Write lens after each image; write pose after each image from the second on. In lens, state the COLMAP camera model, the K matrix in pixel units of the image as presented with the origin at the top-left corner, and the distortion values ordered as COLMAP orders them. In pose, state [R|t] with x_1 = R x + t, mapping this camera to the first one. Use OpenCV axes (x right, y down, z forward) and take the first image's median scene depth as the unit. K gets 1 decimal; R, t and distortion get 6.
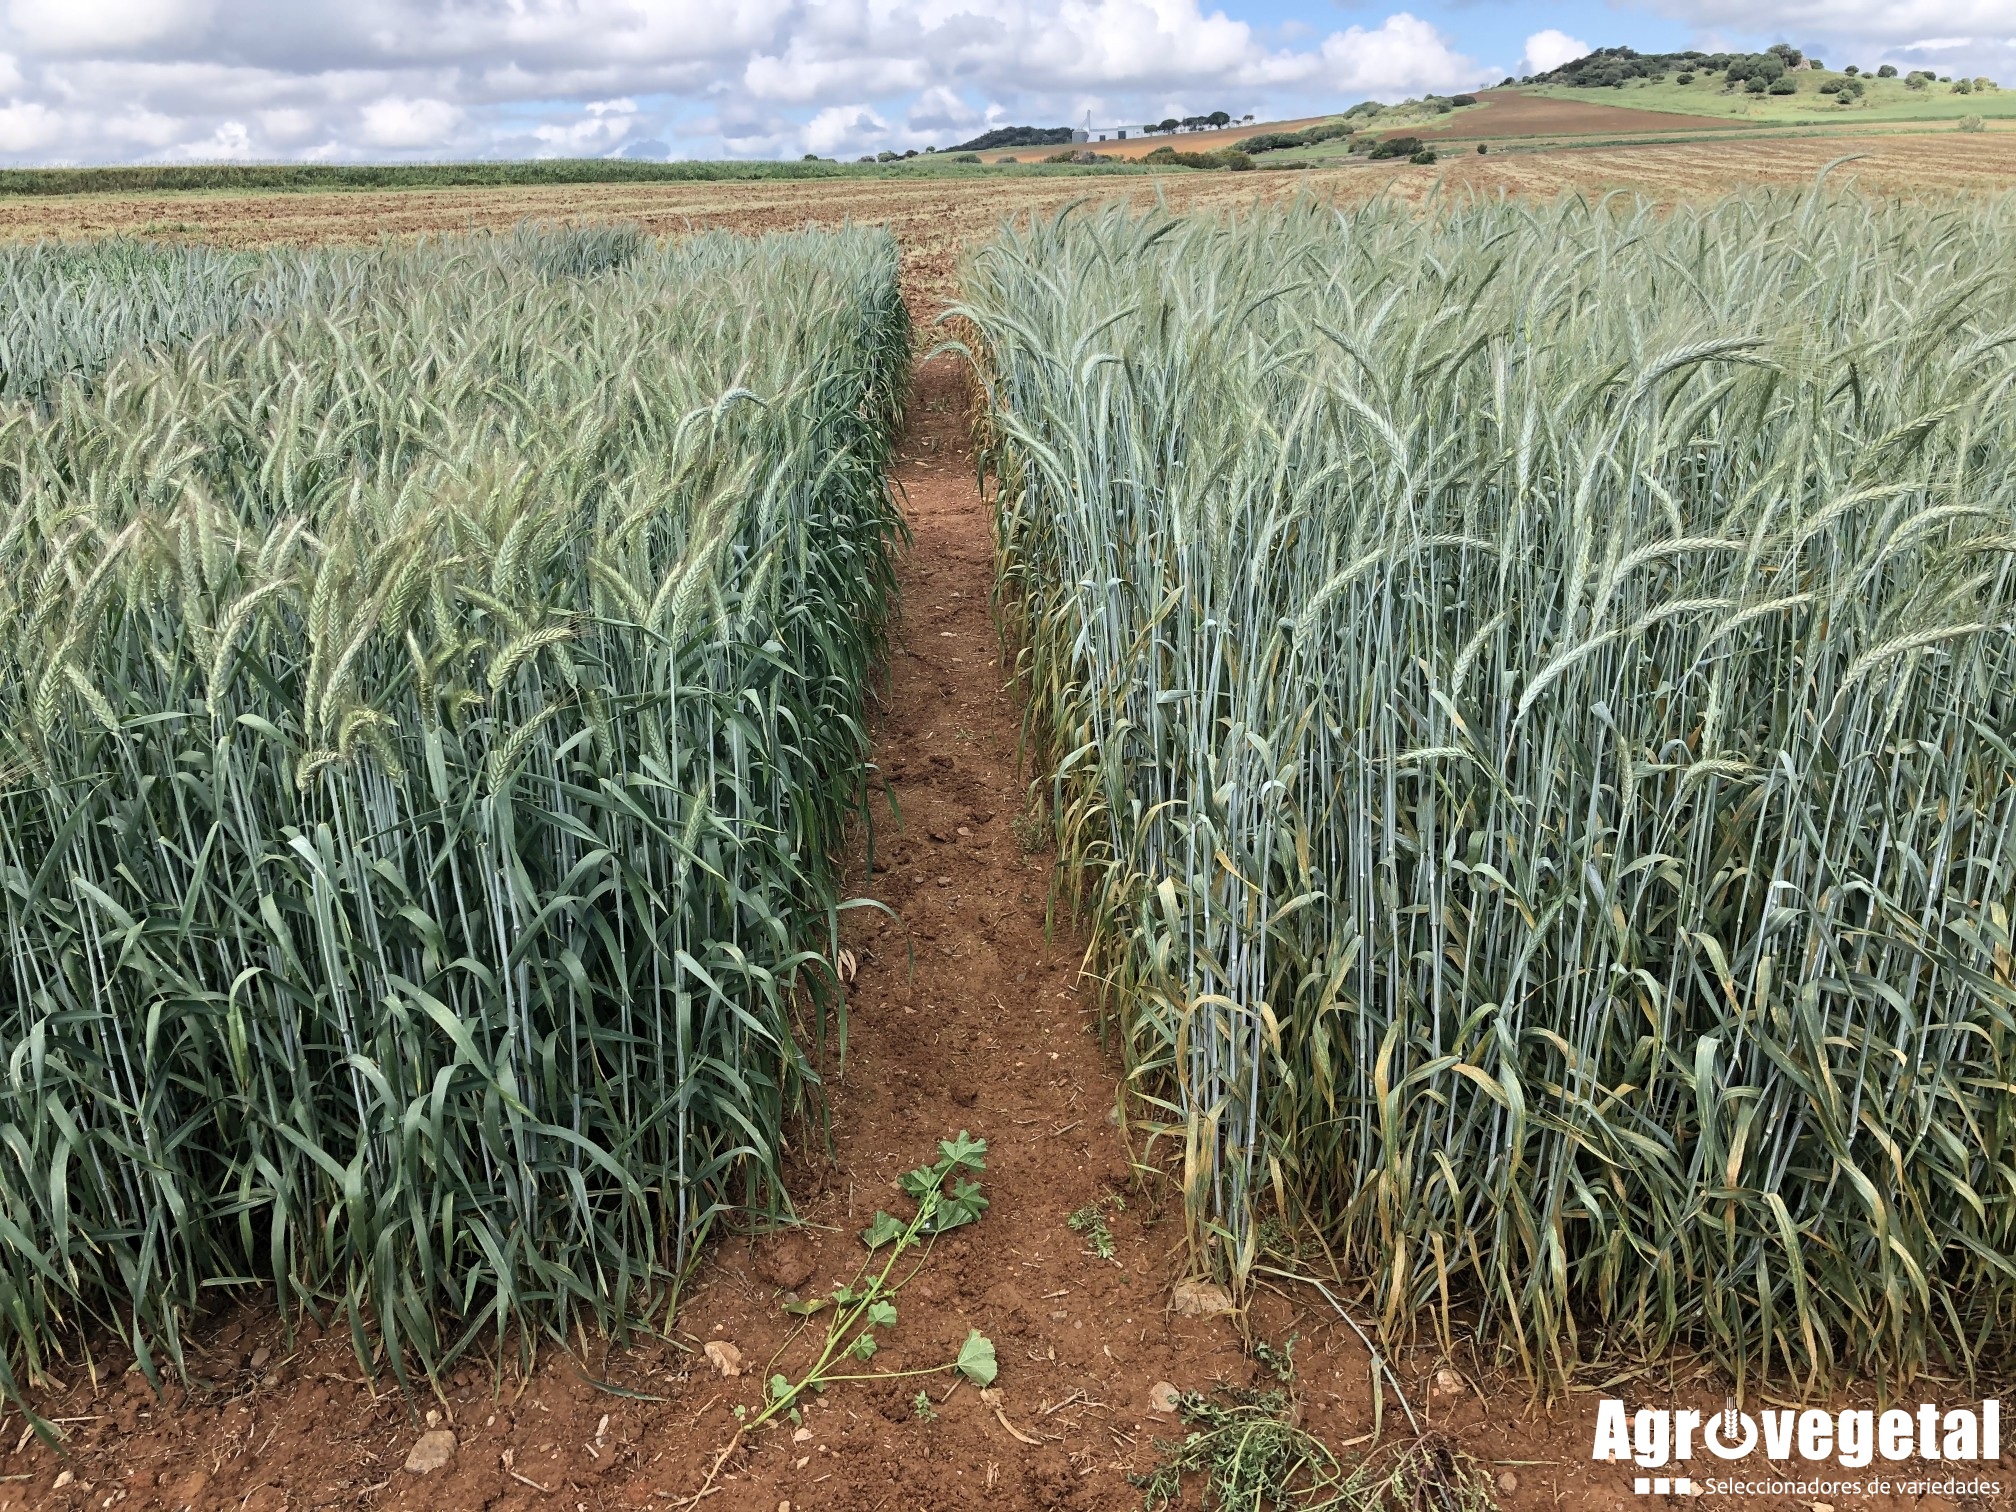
lens RADIAL K [[1632.4, 0, 1008.0], [0, 1632.4, 756.0], [0, 0, 1]] dist [0.073876, -0.000567]
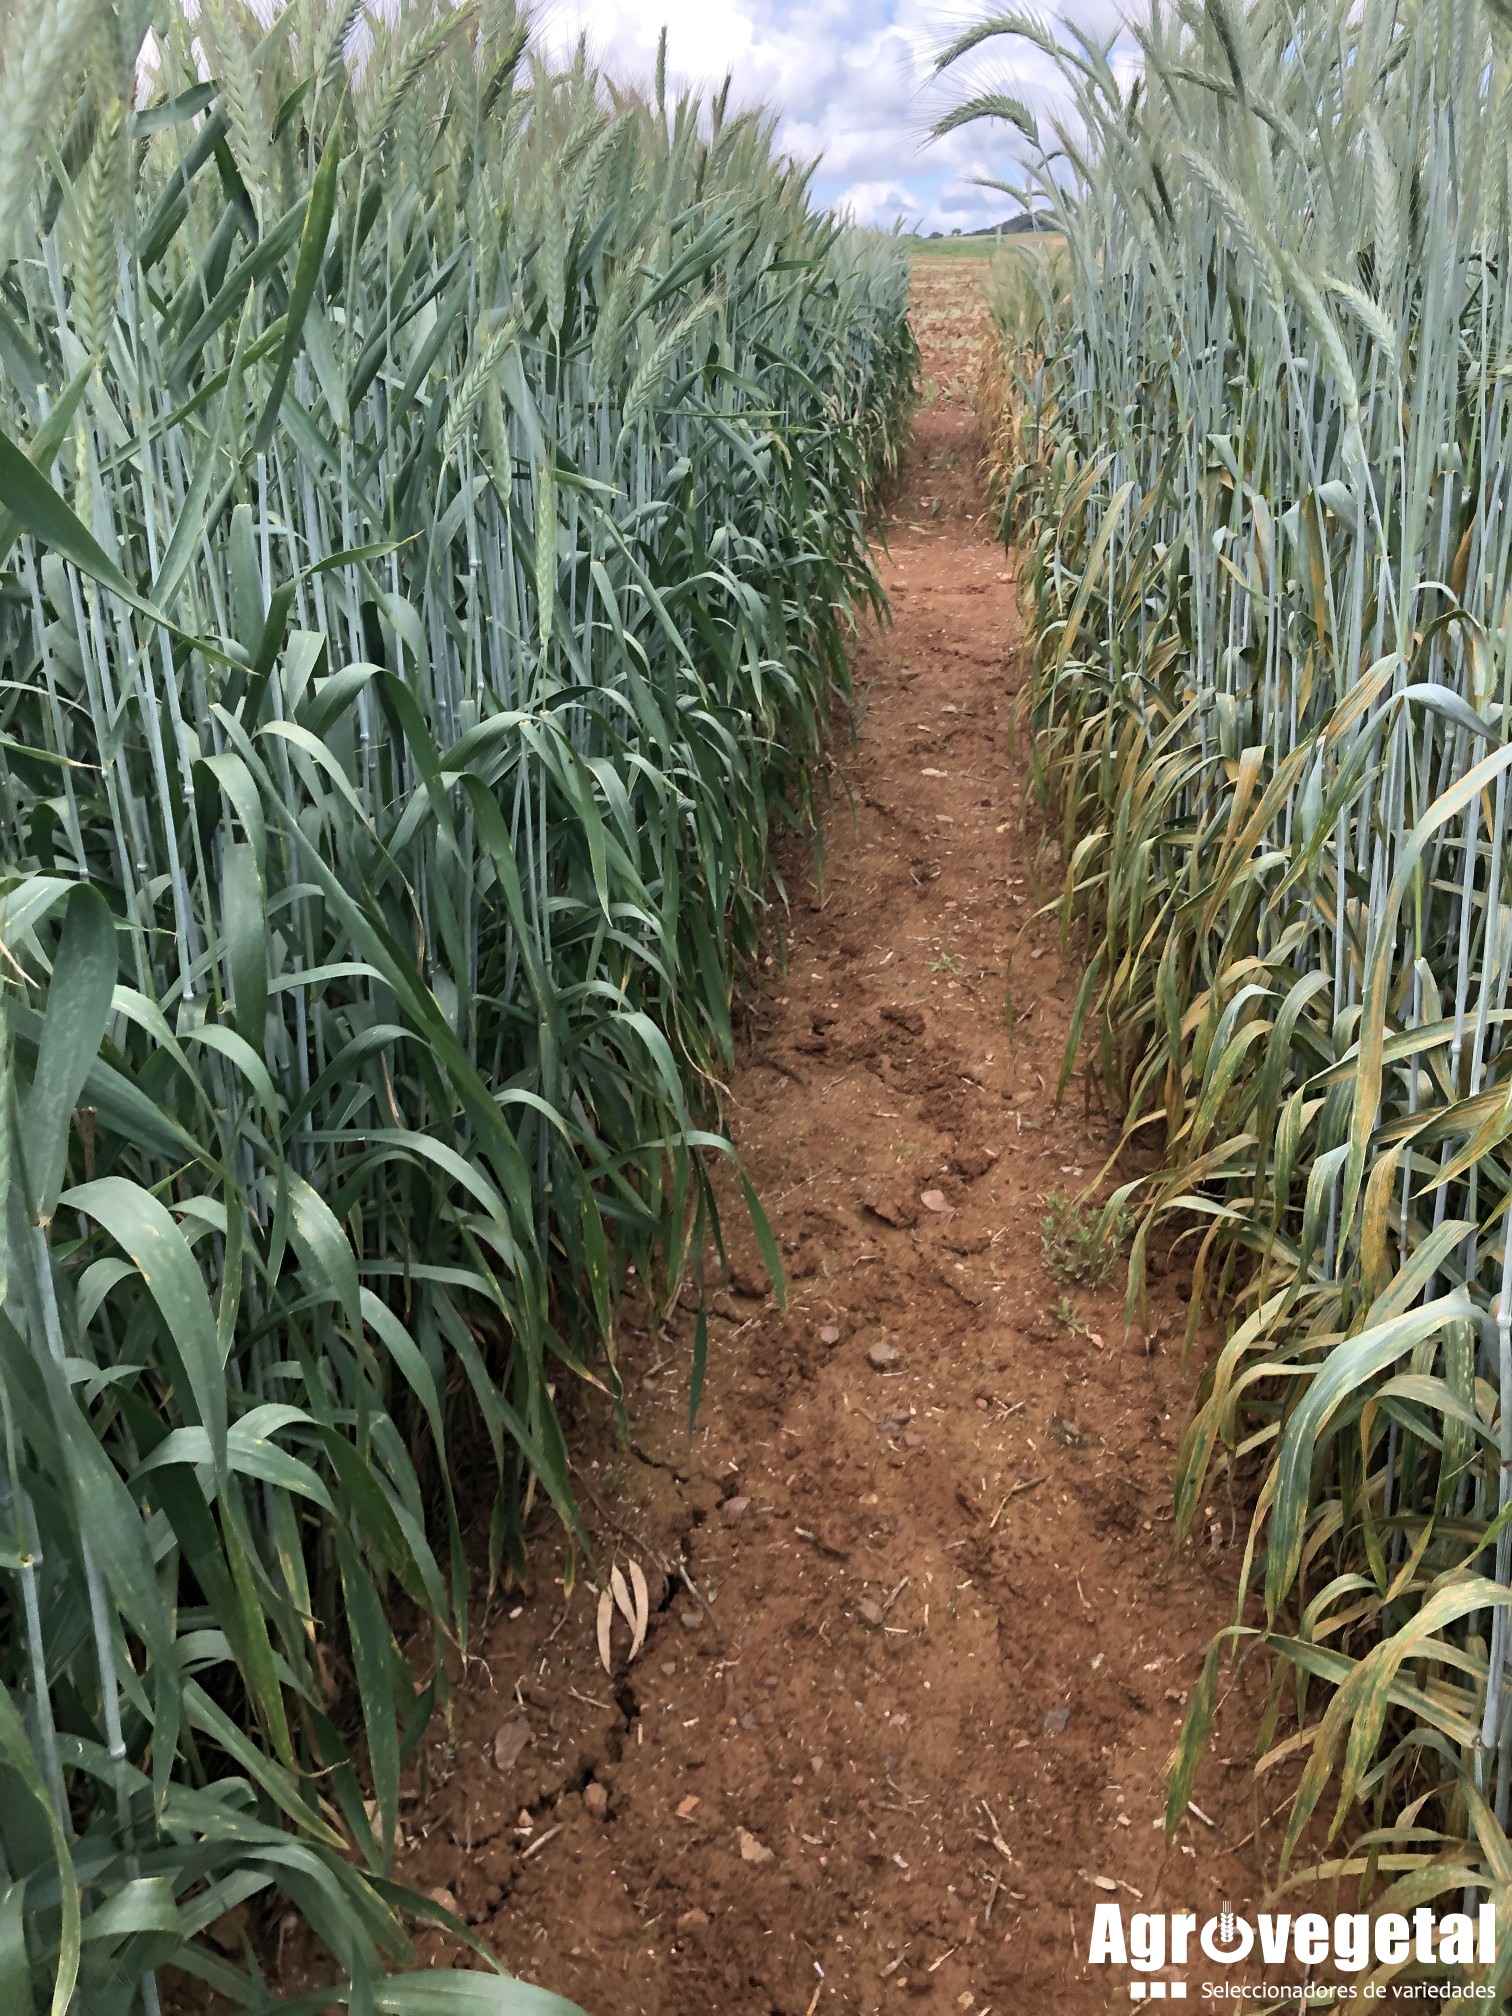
lens RADIAL K [[1632.4, 0, 756.0], [0, 1632.4, 1008.0], [0, 0, 1]] dist [0.073876, -0.000567]
pose [[0.987756, 0.092848, -0.125372, -0.023150], [-0.081408, 0.992287, 0.093488, -0.052399], [0.133085, -0.082137, 0.987695, 0.497418]]
